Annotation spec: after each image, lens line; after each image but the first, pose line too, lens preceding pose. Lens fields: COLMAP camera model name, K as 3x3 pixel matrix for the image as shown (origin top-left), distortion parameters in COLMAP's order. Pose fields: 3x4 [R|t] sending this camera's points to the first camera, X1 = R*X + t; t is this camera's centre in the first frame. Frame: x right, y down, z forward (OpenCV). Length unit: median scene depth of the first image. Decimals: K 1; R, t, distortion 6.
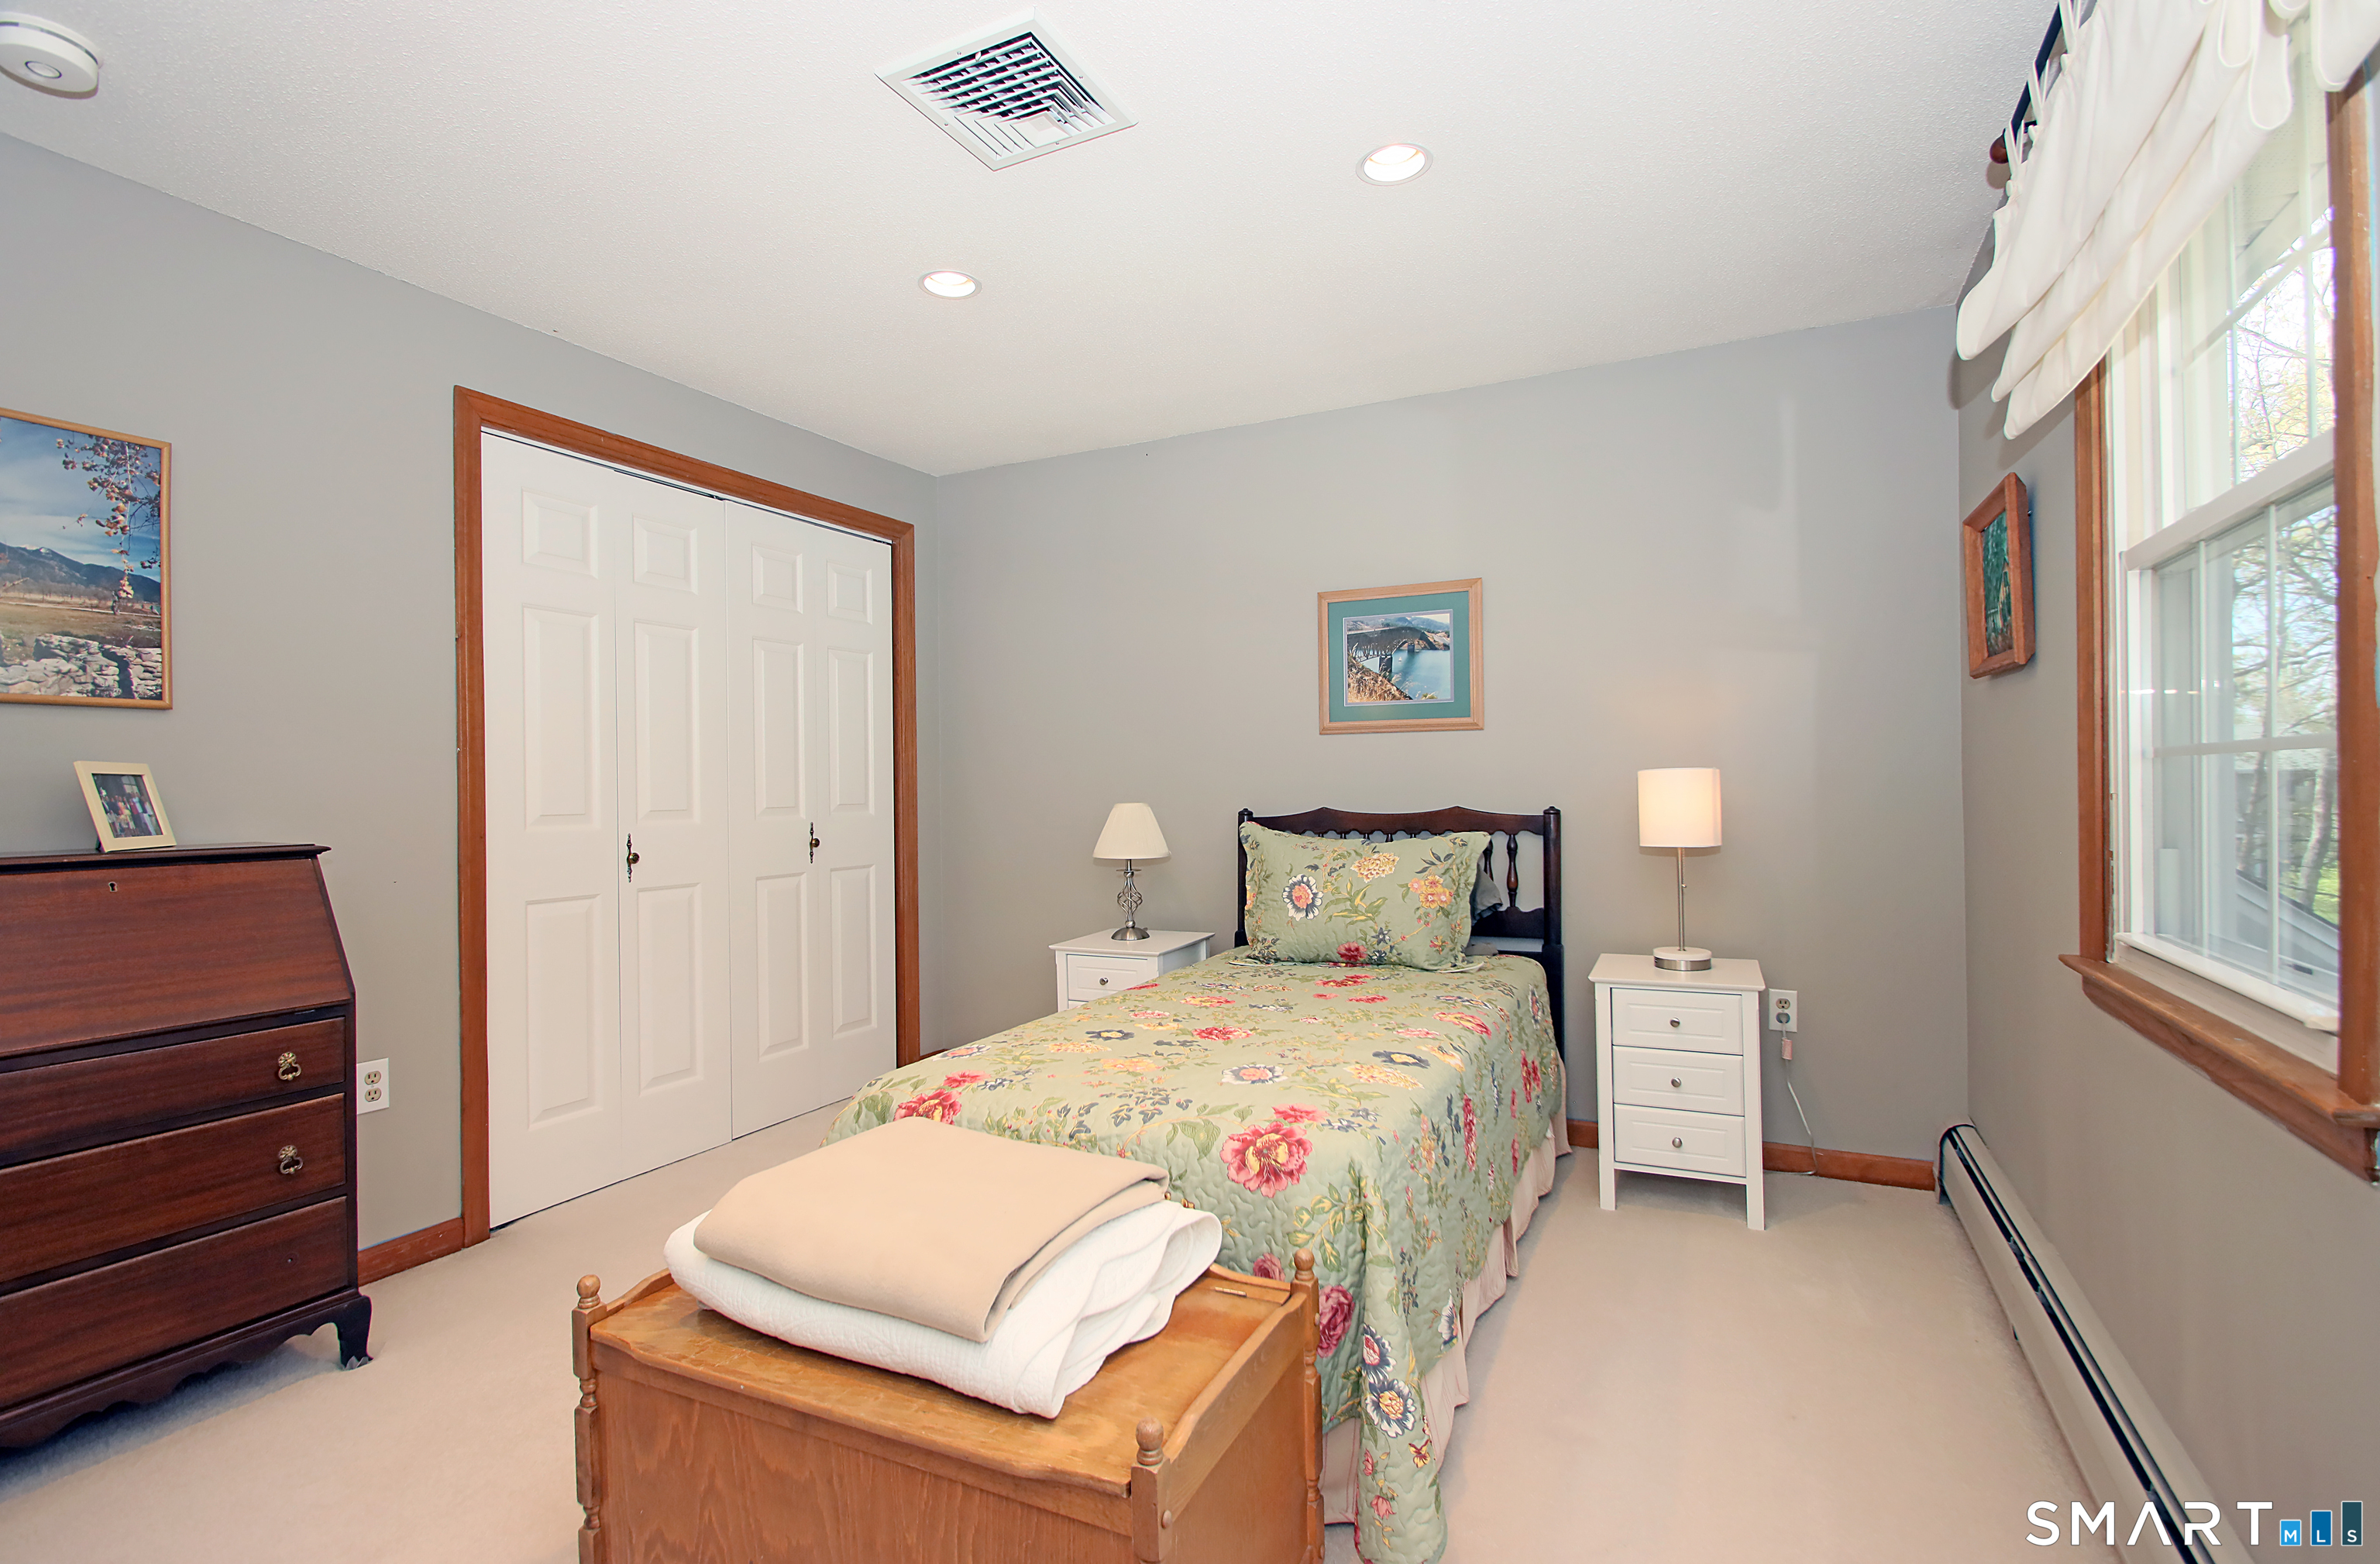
lens RADIAL K [[1107.3, 0, 1190.2], [0, 1107.3, 795.1], [0, 0, 1]] dist [-0.012113, -0.000228]
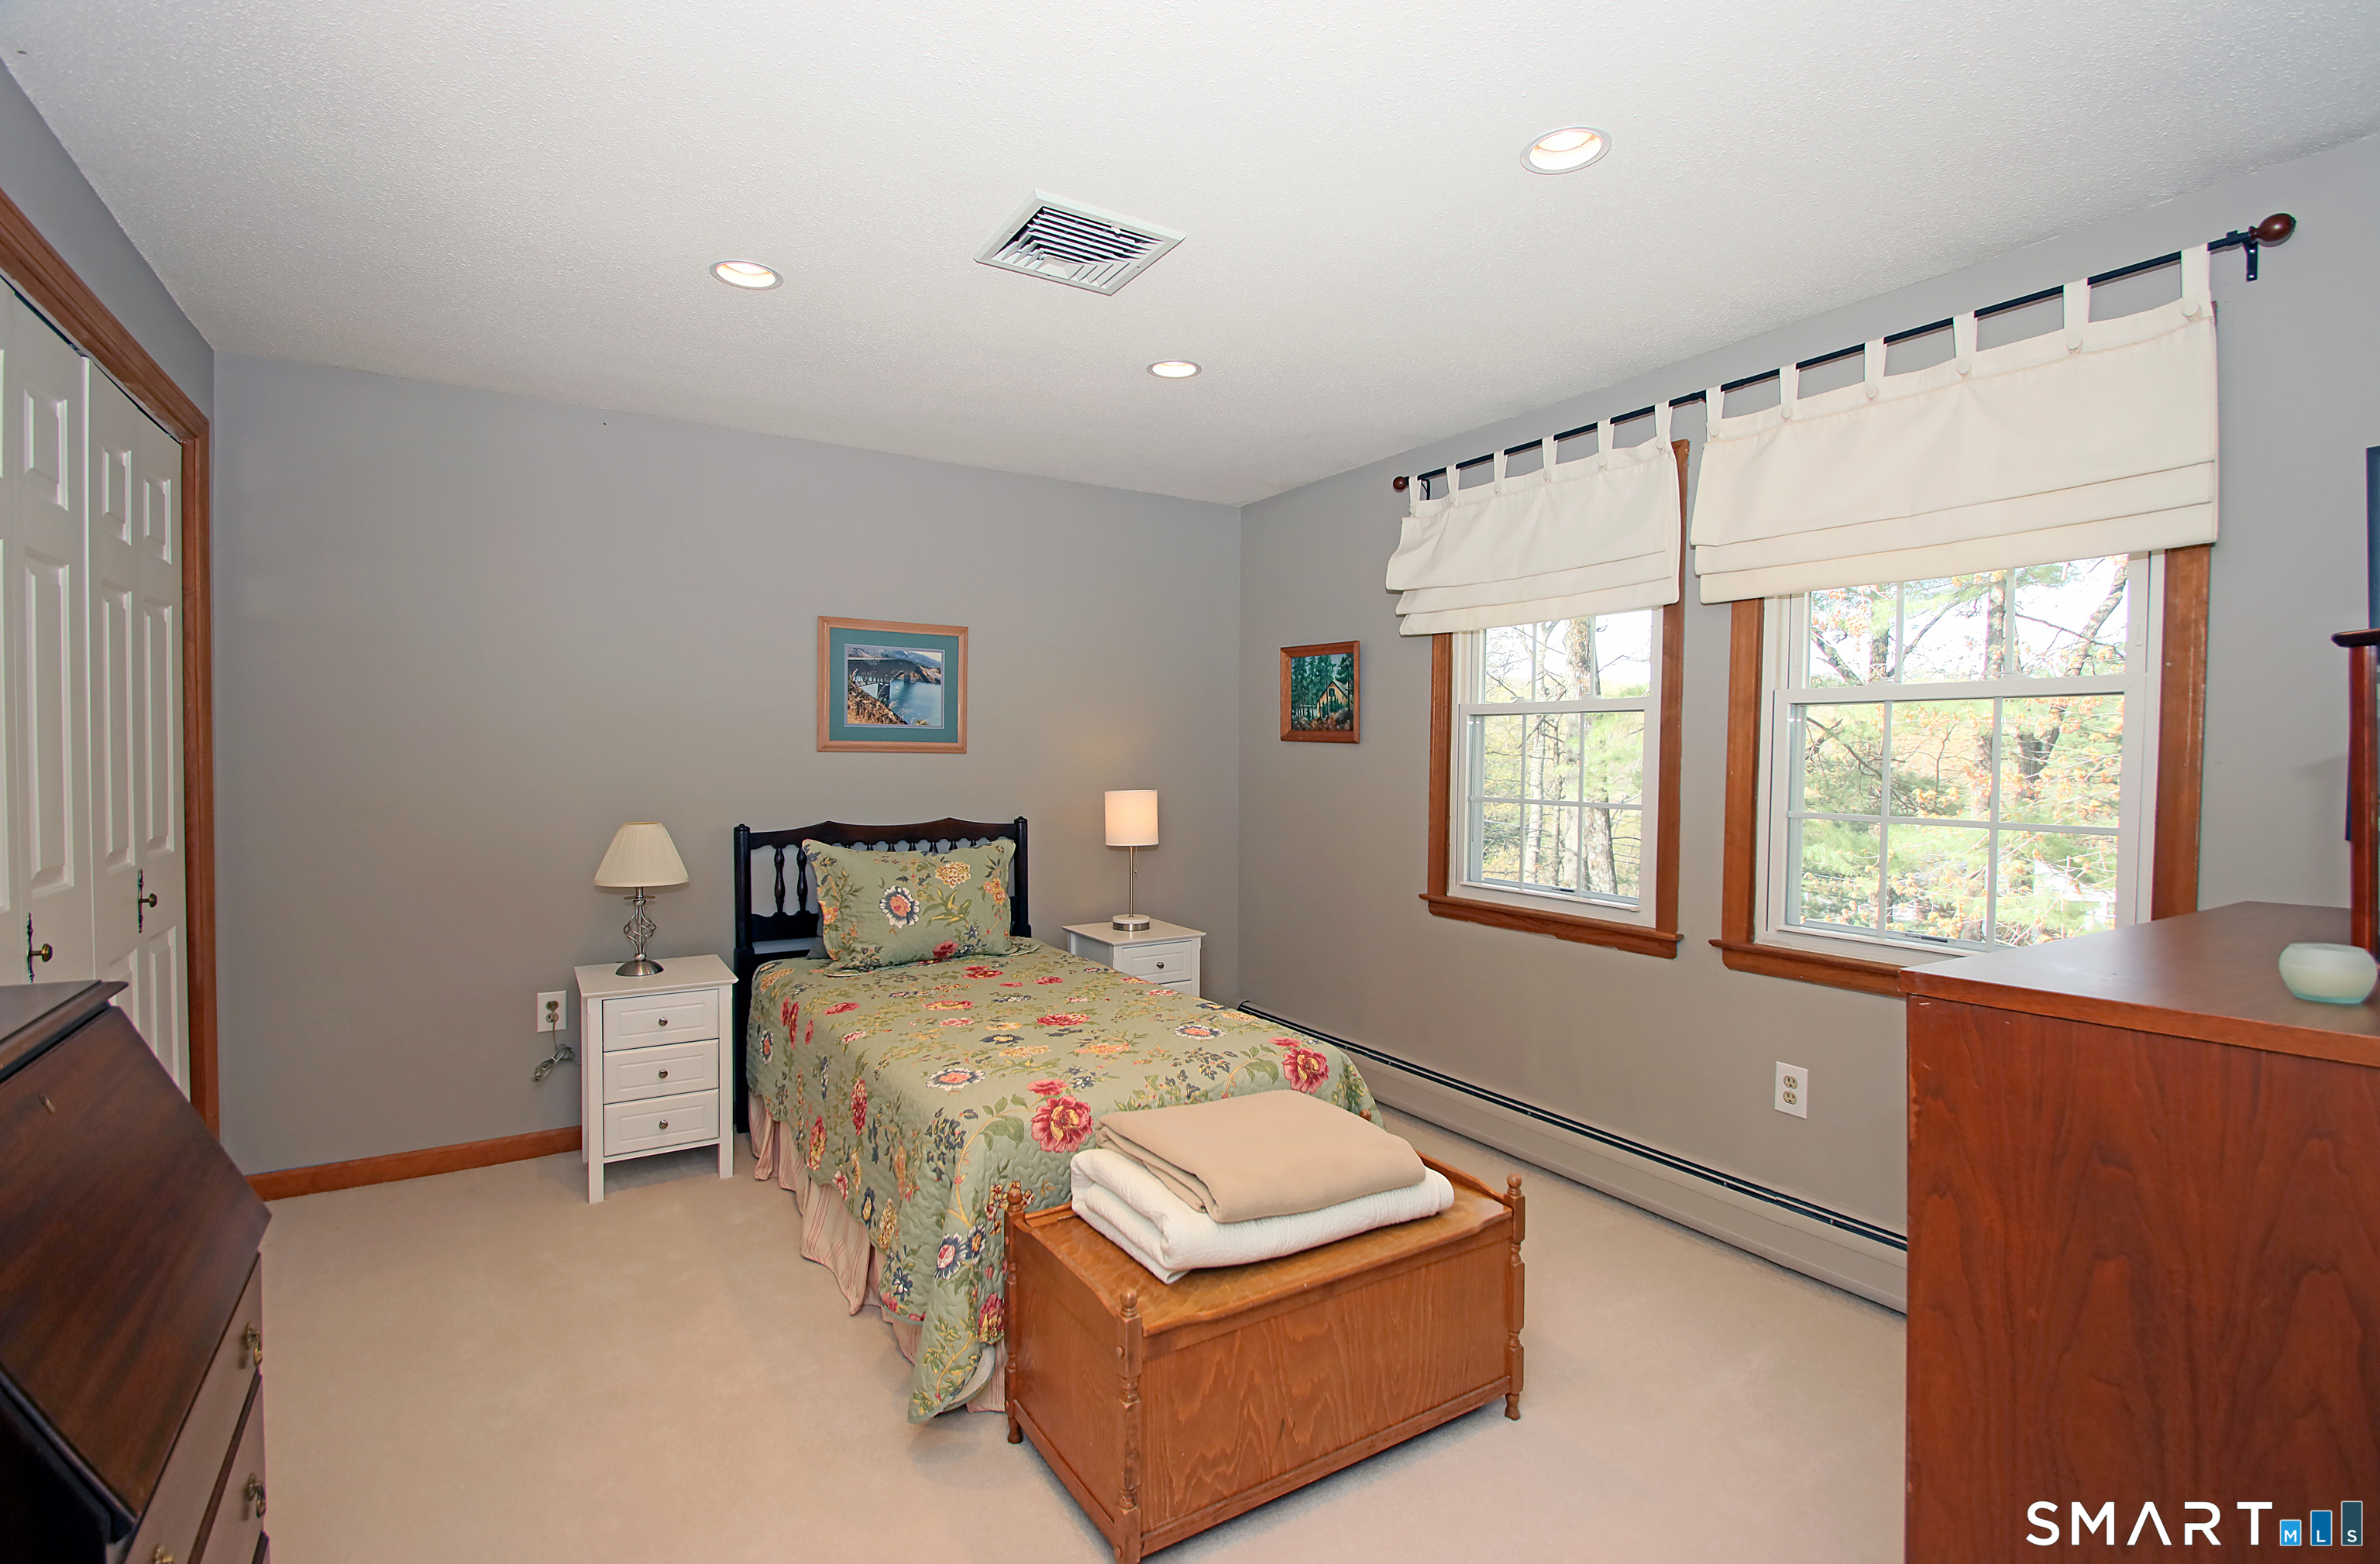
lens RADIAL K [[1130.8, 0, 1186.6], [0, 1130.8, 793.8], [0, 0, 1]] dist [-0.013198, -0.000121]
pose [[0.526055, -0.013618, 0.850341, -0.644877], [-0.007496, 0.999759, 0.020648, -0.041964], [-0.850417, -0.017237, 0.525826, 0.148869]]
